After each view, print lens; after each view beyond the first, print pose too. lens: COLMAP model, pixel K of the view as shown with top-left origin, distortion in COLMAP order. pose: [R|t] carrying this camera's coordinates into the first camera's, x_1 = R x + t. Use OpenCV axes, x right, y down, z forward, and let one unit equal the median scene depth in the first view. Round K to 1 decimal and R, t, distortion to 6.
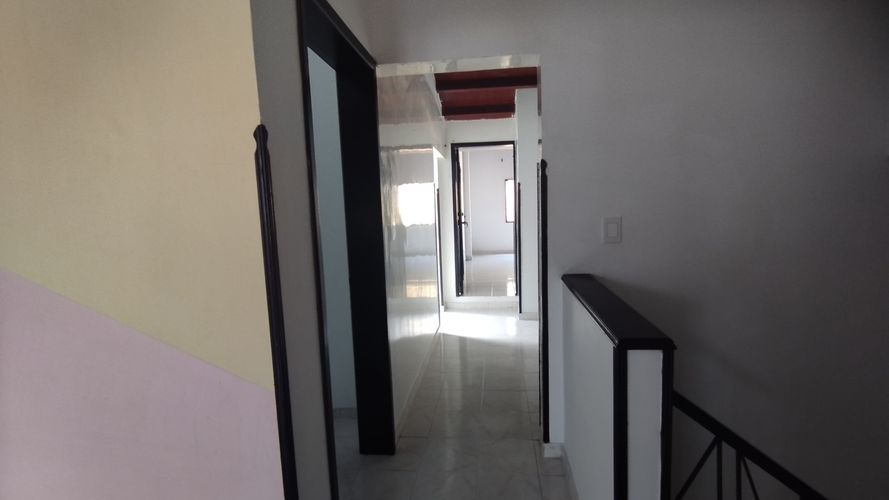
lens RADIAL K [[408.0, 0, 457.2], [0, 408.0, 260.2], [0, 0, 1]] dist [-0.000374, -0.000377]
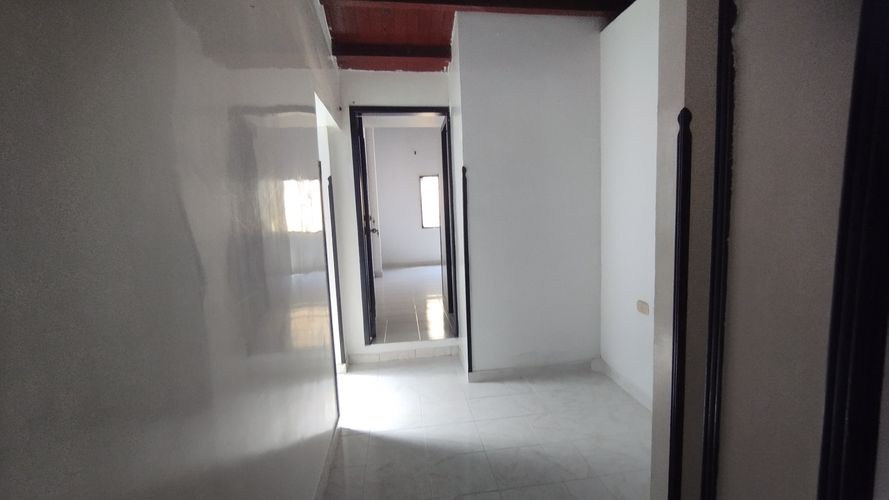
lens RADIAL K [[408.0, 0, 457.2], [0, 408.0, 260.2], [0, 0, 1]] dist [-0.000374, -0.000377]
pose [[0.972671, -0.032214, 0.229941, -0.005963], [0.033669, 0.999430, -0.002407, -0.040262], [-0.229733, 0.010083, 0.973201, 0.339694]]
